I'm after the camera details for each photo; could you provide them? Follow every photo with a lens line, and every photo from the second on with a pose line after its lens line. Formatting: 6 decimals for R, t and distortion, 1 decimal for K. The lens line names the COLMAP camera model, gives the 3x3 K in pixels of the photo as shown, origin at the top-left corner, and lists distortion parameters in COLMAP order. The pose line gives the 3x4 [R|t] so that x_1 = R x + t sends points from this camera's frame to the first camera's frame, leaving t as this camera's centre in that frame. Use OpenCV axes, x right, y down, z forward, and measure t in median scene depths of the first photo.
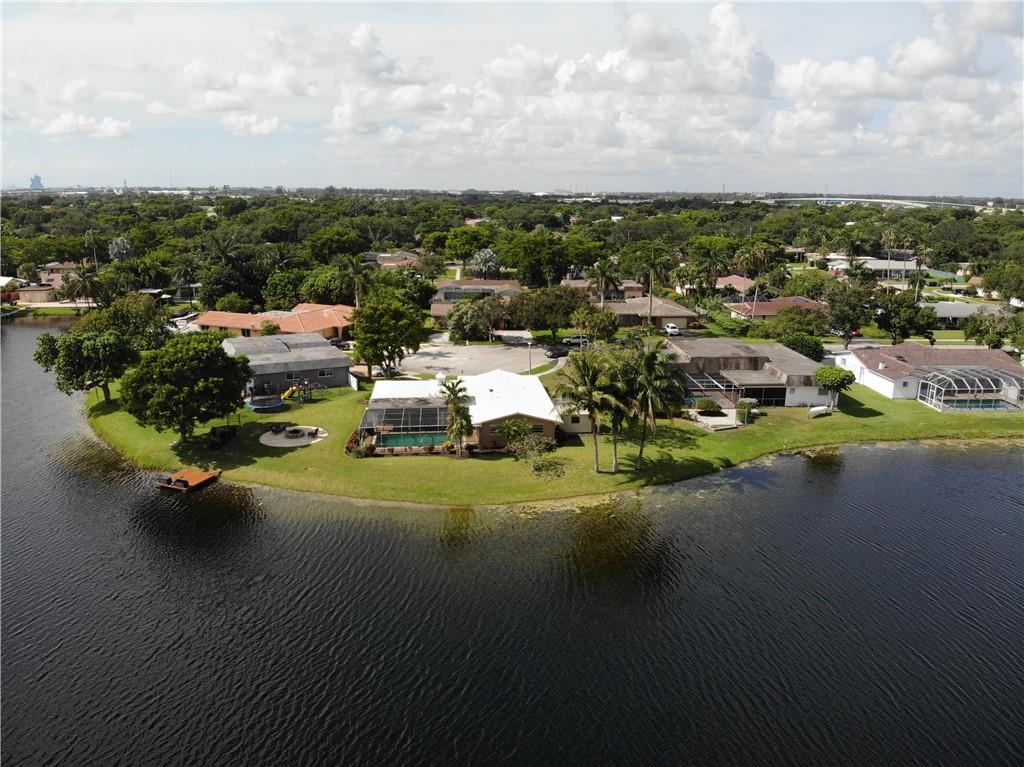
lens RADIAL K [[738.5, 0, 512.0], [0, 738.5, 383.5], [0, 0, 1]] dist [0.003521, -0.101850]
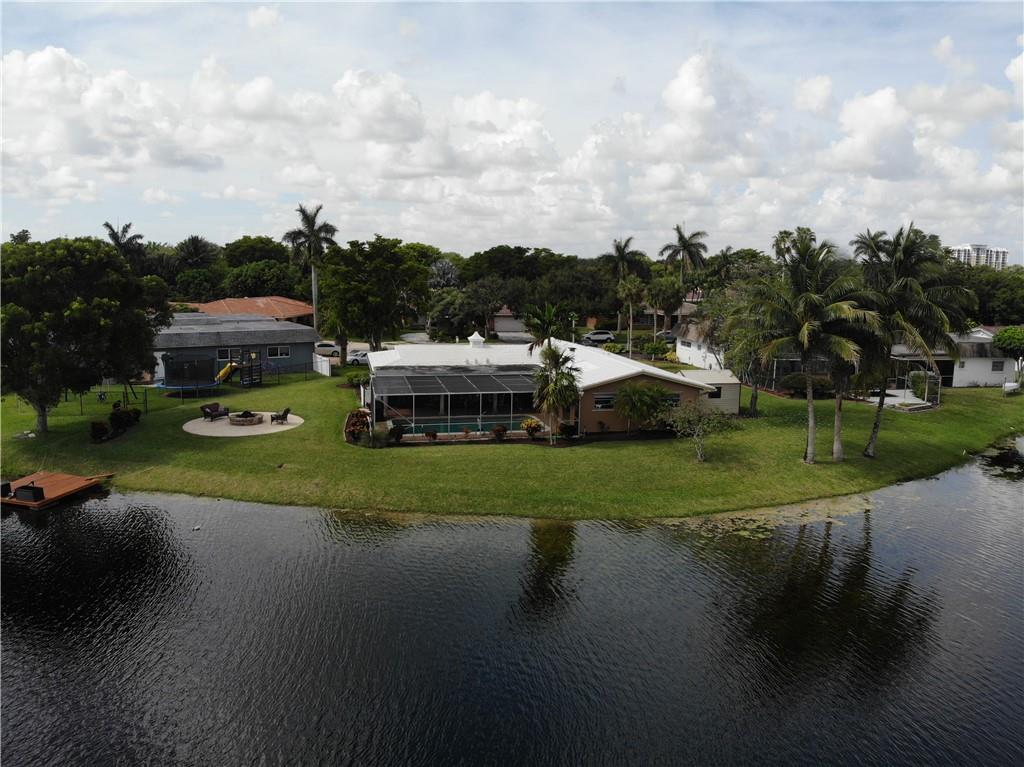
lens RADIAL K [[738.5, 0, 512.0], [0, 738.5, 383.5], [0, 0, 1]] dist [0.003521, -0.101850]
pose [[0.991690, -0.005736, 0.128524, -0.173790], [0.017800, 0.995515, -0.092915, 0.103542], [-0.127415, 0.094431, 0.987344, 0.432573]]
